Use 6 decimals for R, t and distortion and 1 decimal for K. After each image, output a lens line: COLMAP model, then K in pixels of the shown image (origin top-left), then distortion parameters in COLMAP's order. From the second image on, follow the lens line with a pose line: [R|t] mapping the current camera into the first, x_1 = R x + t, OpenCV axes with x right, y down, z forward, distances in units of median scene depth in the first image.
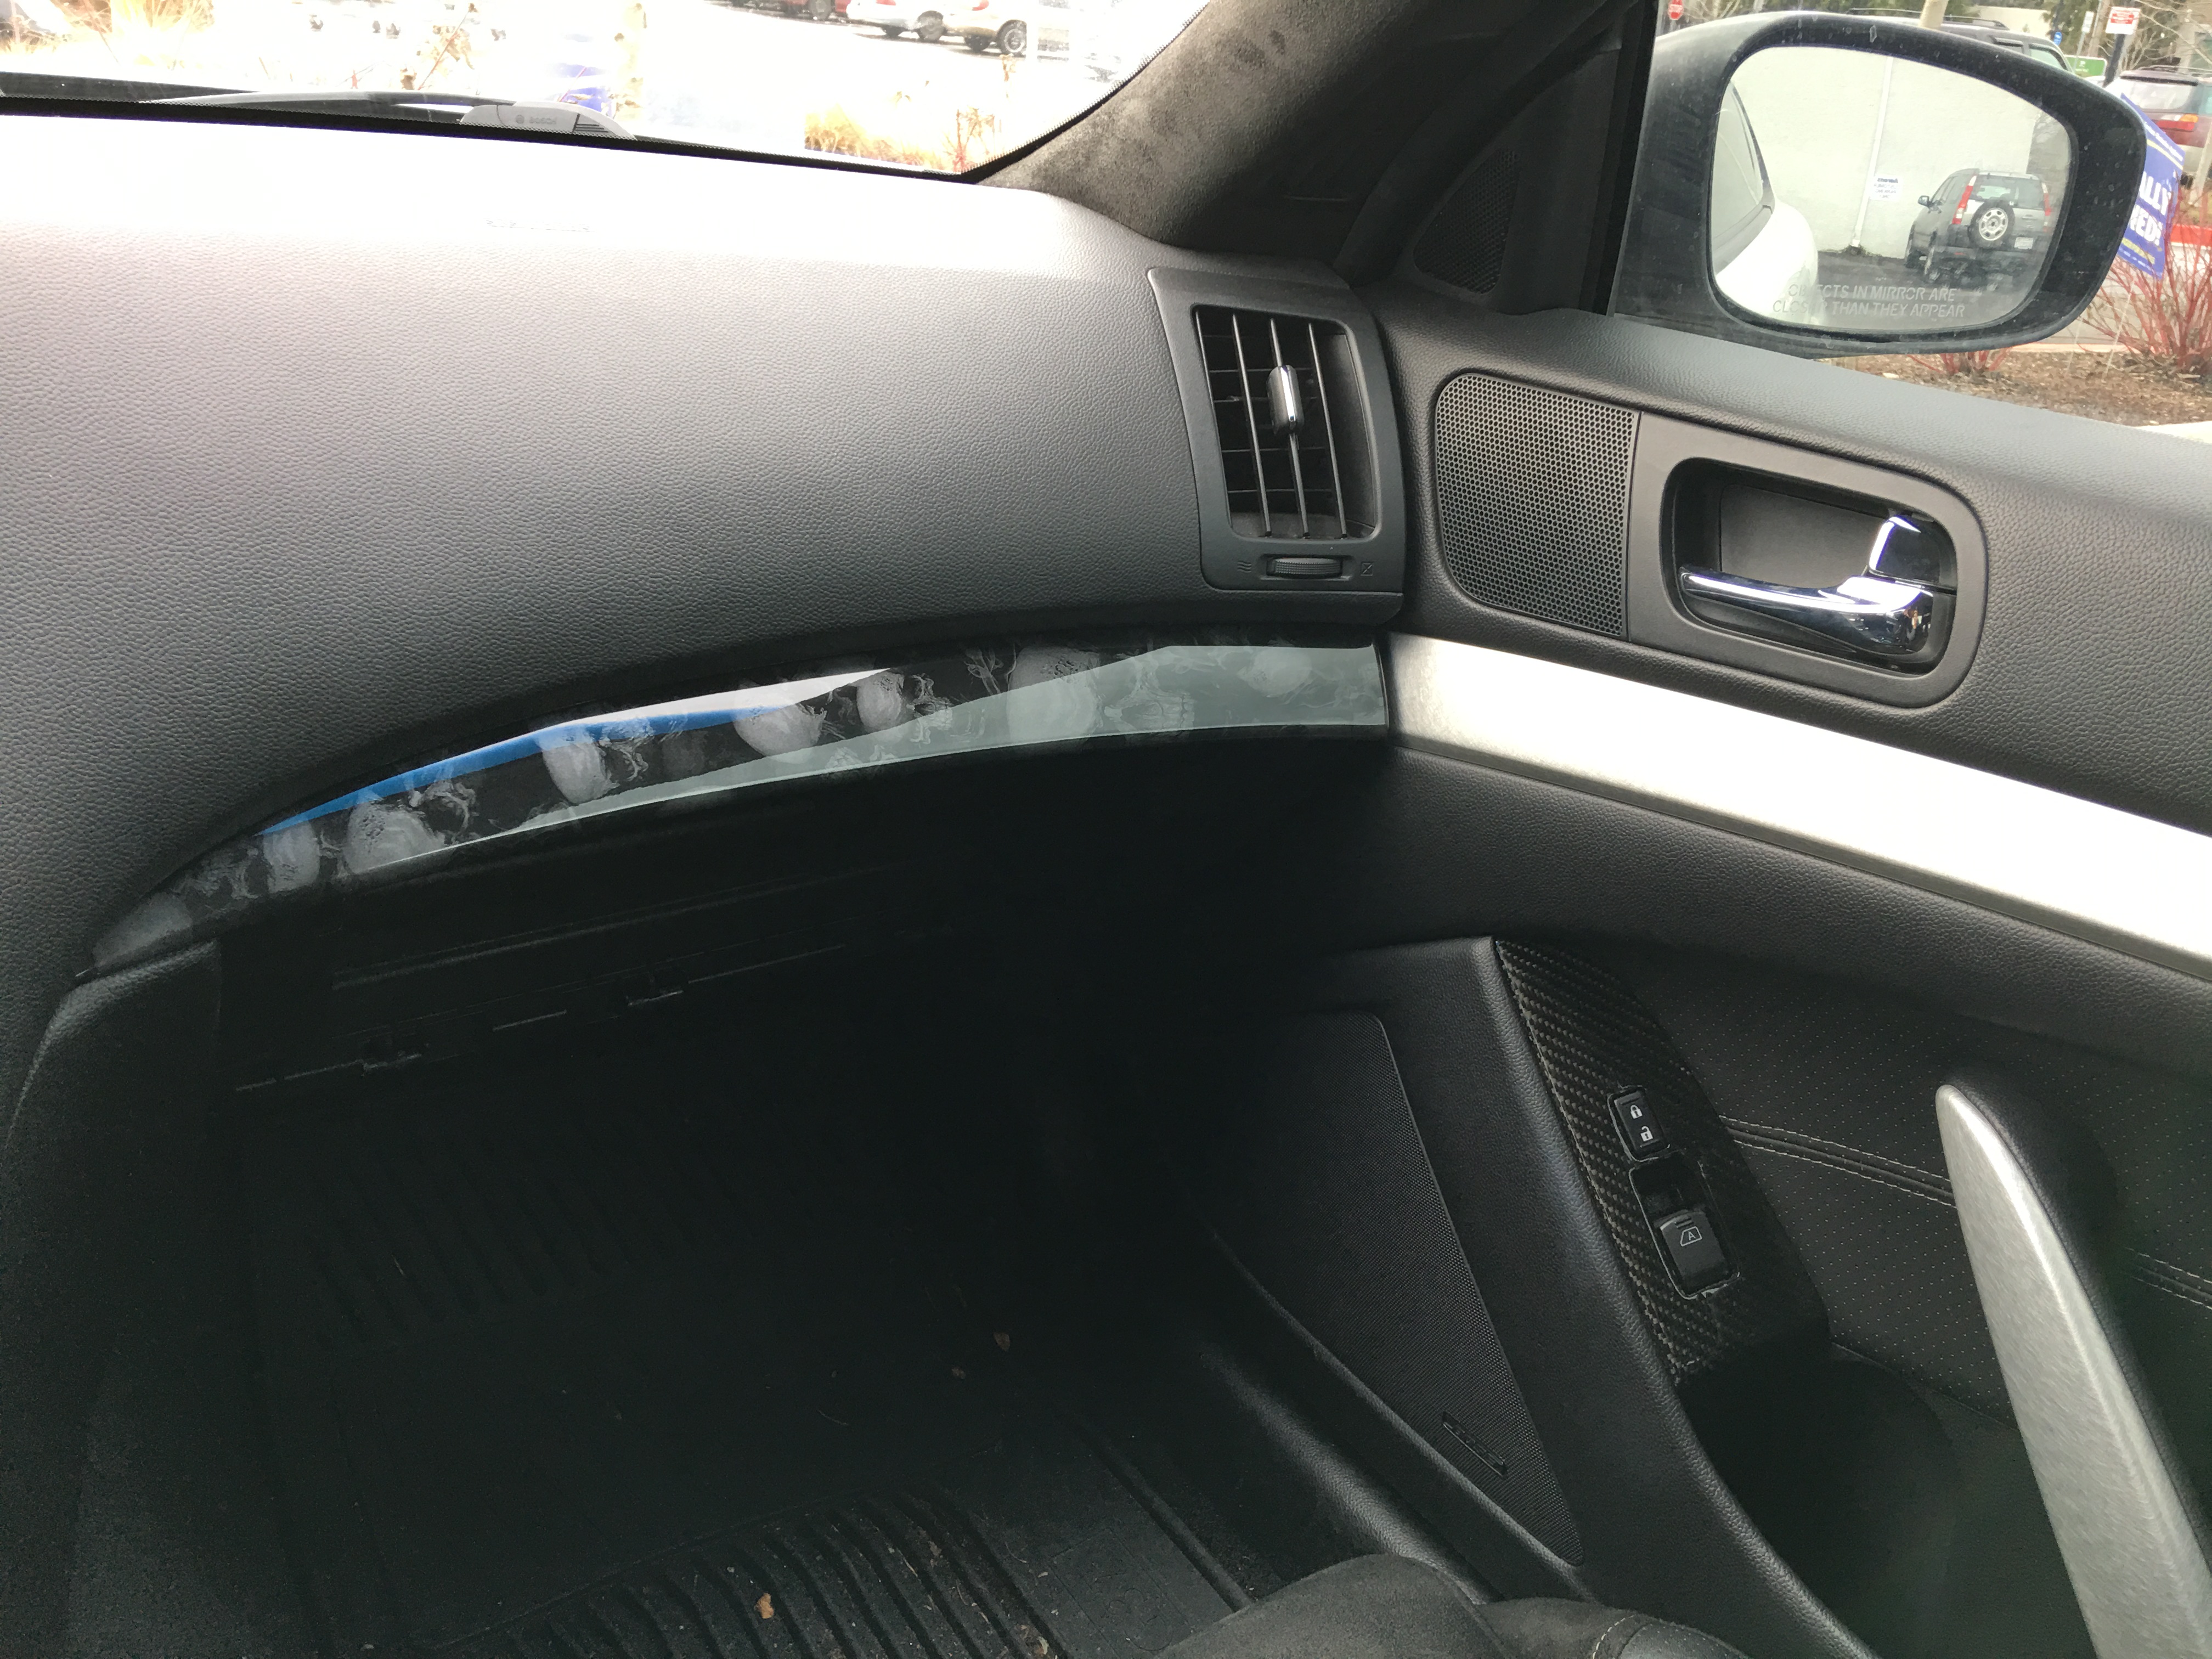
lens RADIAL K [[1869.1, 0, 1096.2], [0, 1869.1, 812.9], [0, 0, 1]] dist [0.100903, -0.141854]
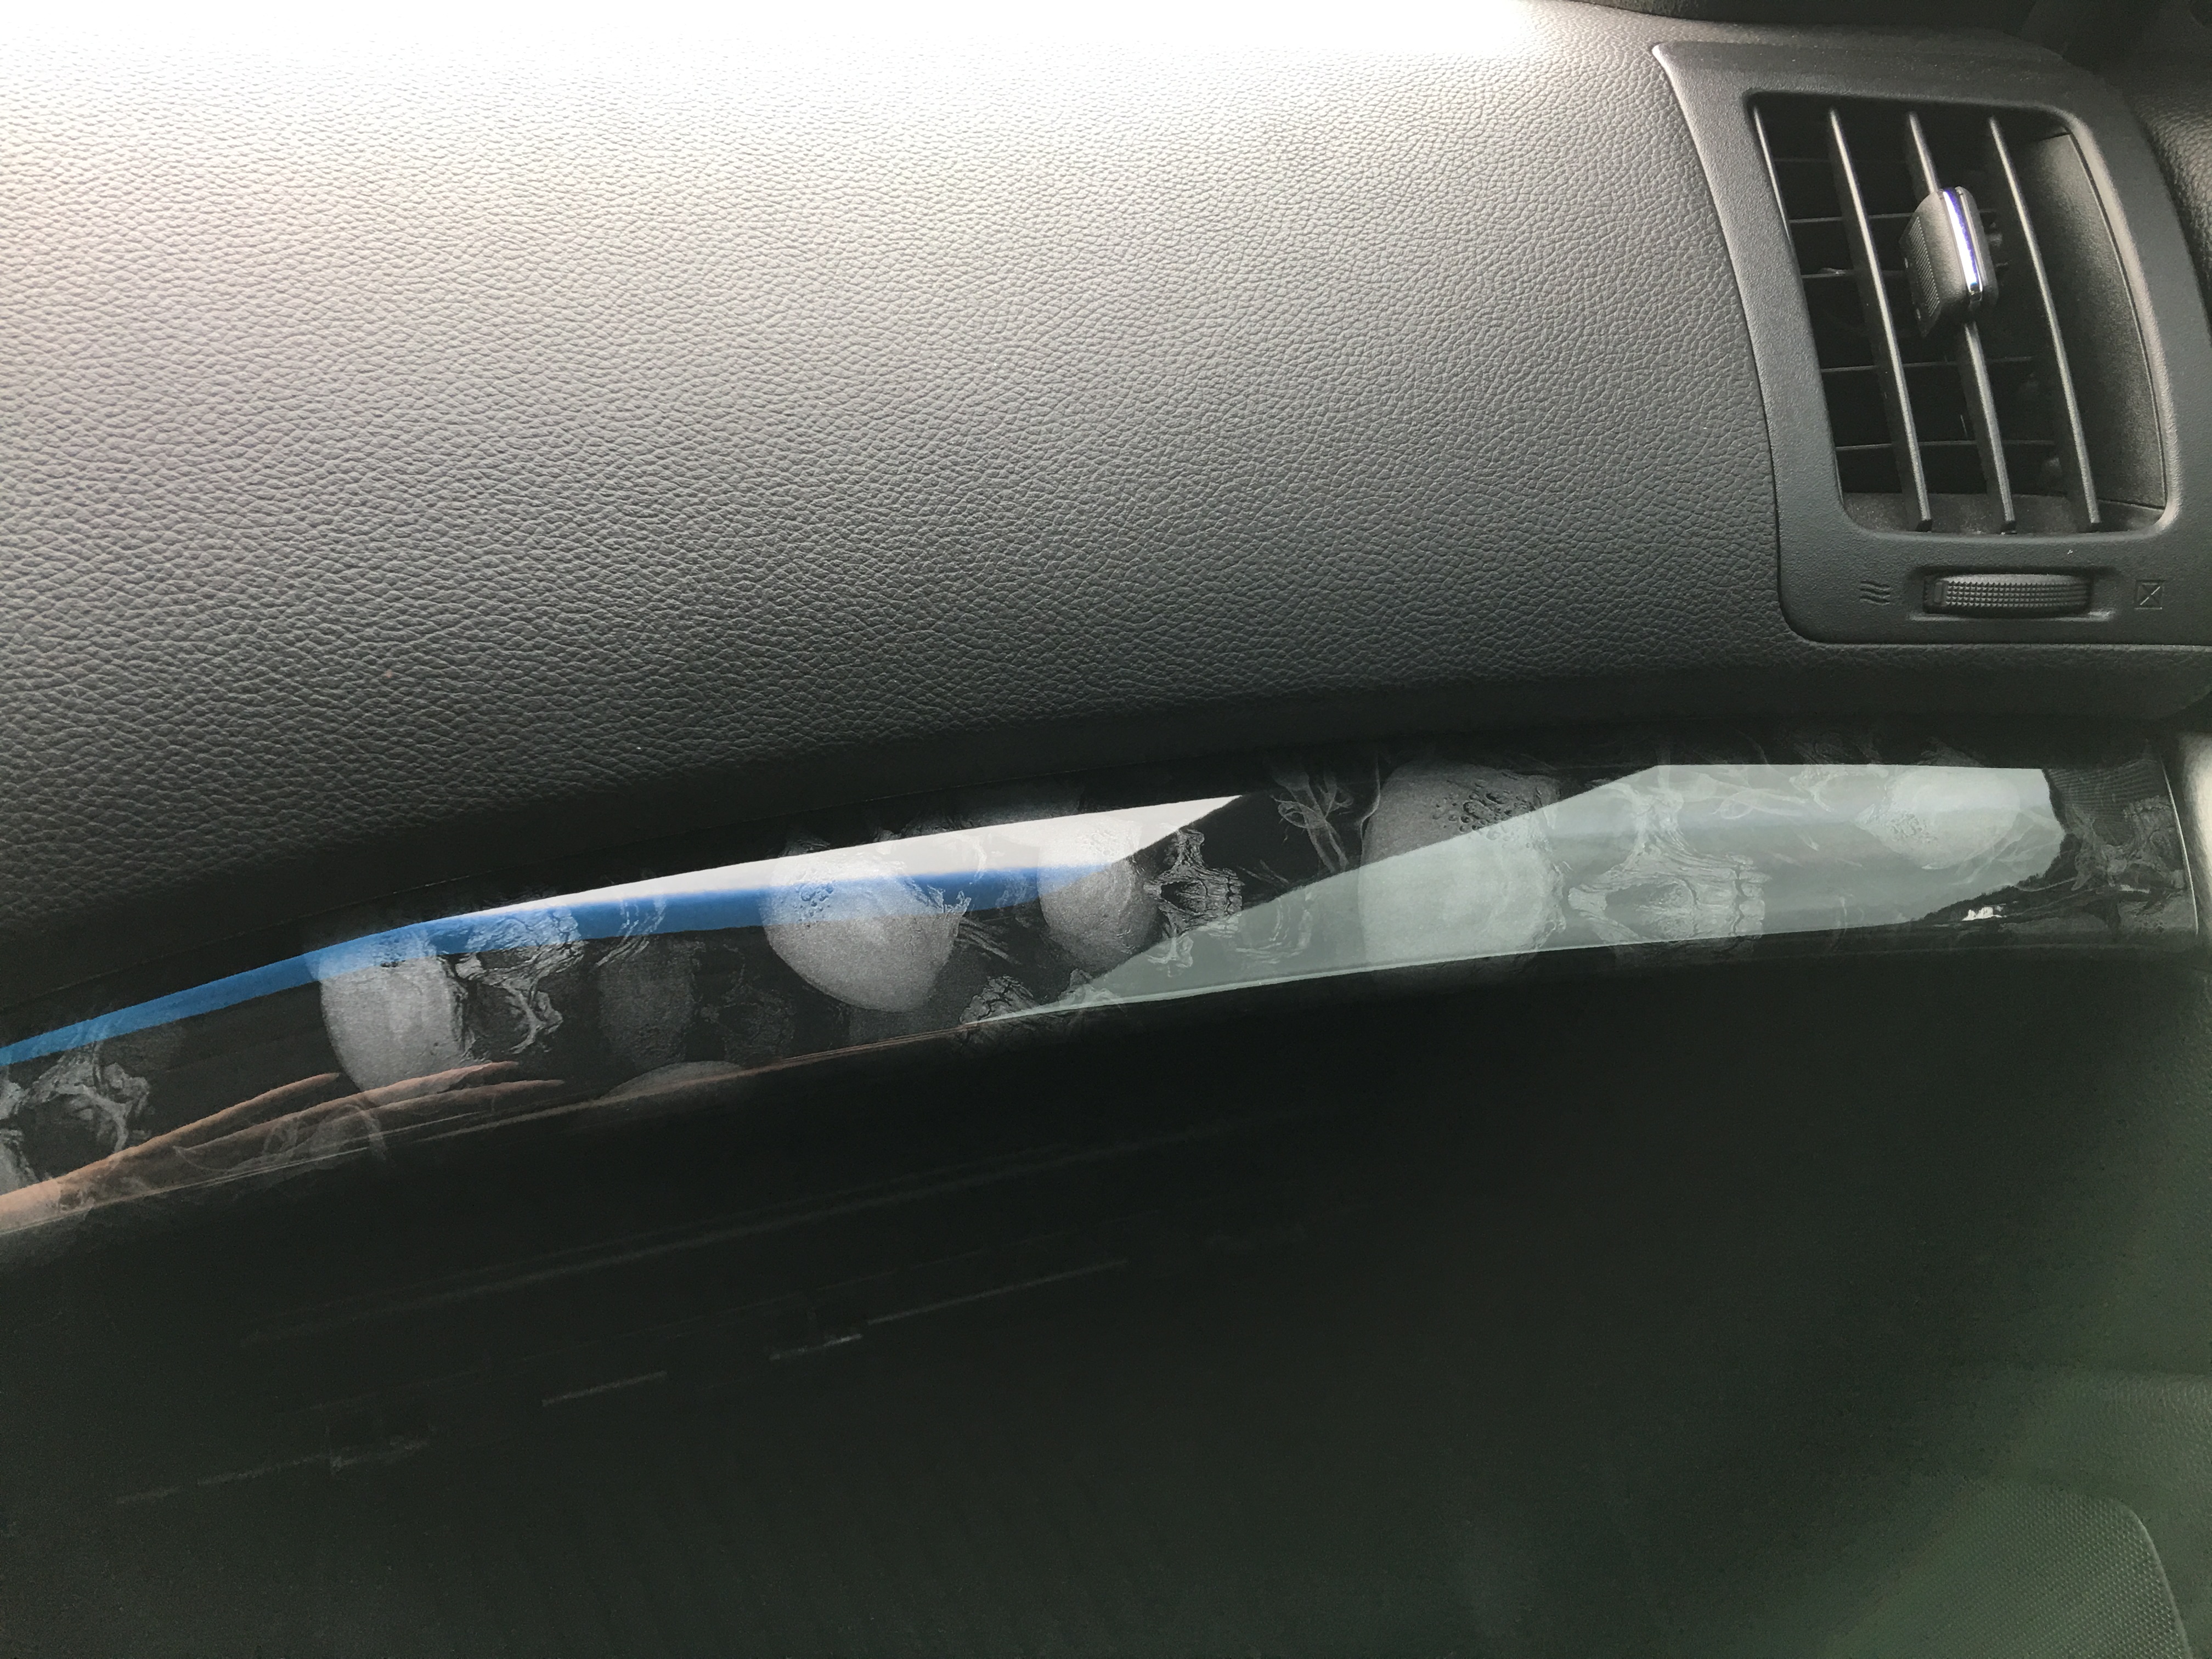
lens RADIAL K [[1869.1, 0, 1089.0], [0, 1869.1, 835.7], [0, 0, 1]] dist [0.100903, -0.141854]
pose [[0.974459, -0.003585, -0.224538, -0.006923], [-0.013281, 0.997202, -0.073559, -0.032537], [0.224174, 0.074662, 0.971685, 0.494109]]
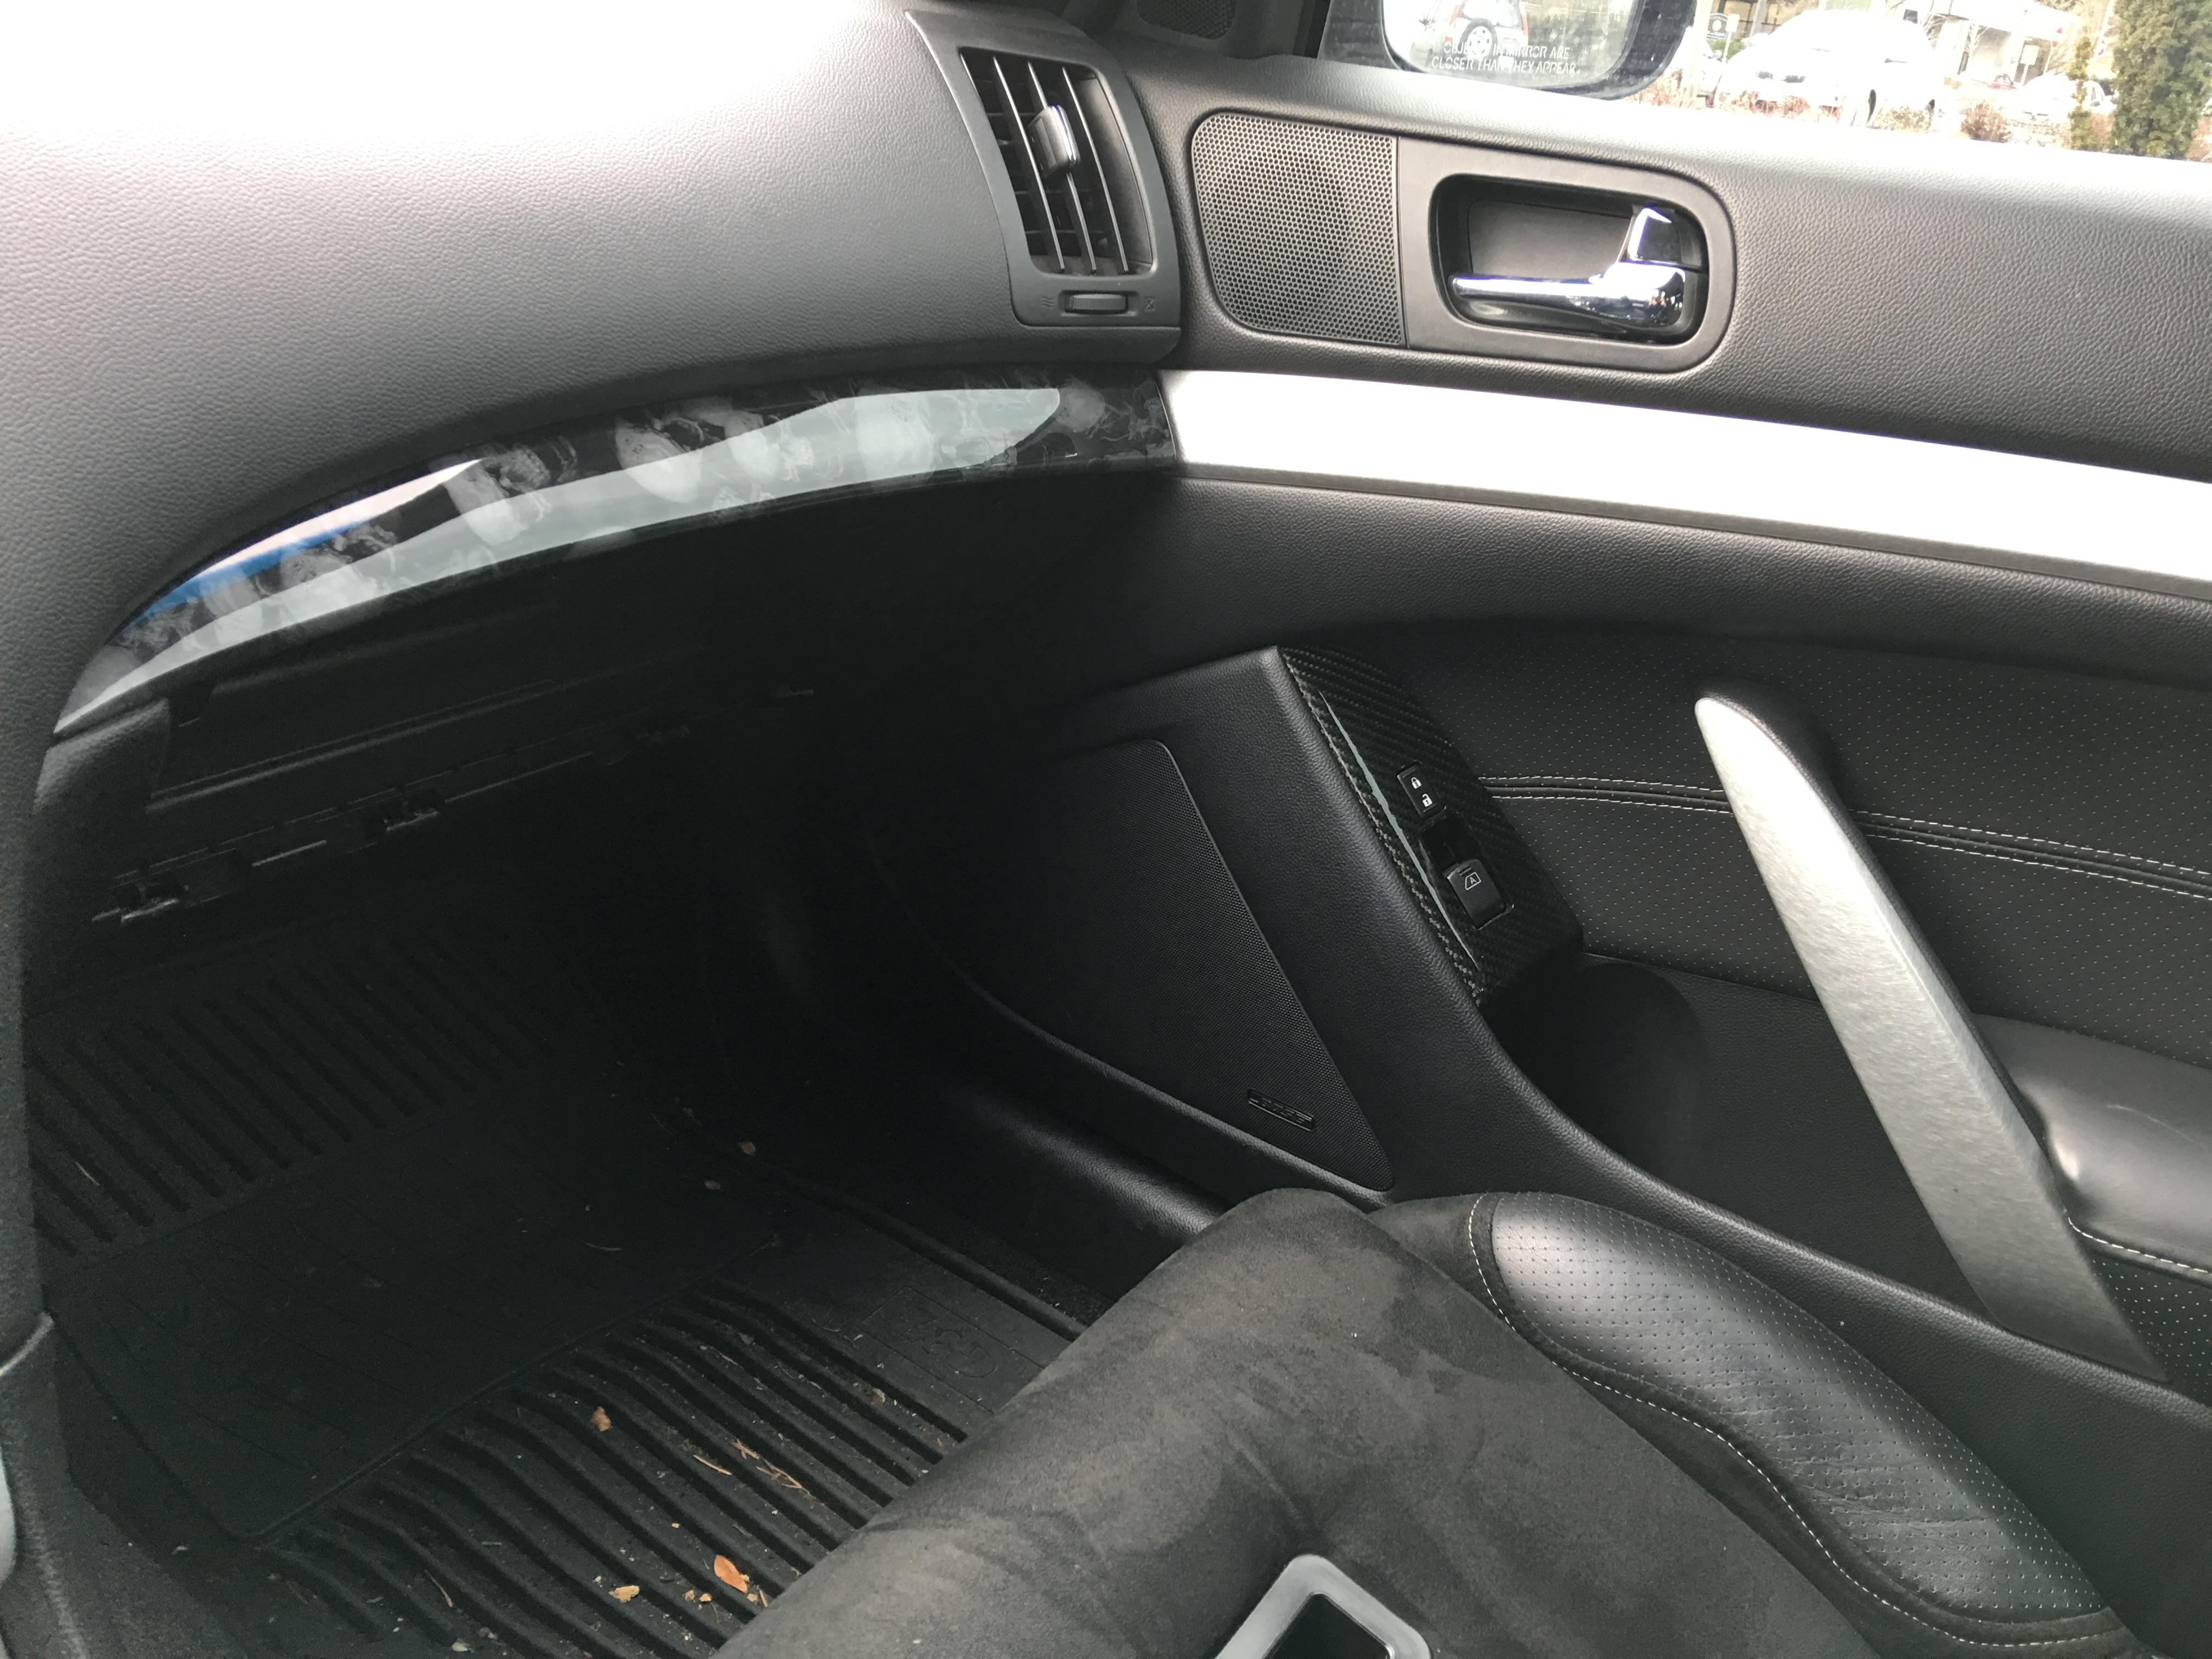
lens RADIAL K [[1869.1, 0, 1107.7], [0, 1869.1, 825.9], [0, 0, 1]] dist [0.100903, -0.141854]
pose [[0.942393, -0.122997, 0.311075, -0.250036], [0.103835, 0.991571, 0.077495, 0.079156], [-0.317984, -0.040730, 0.947221, -0.013245]]
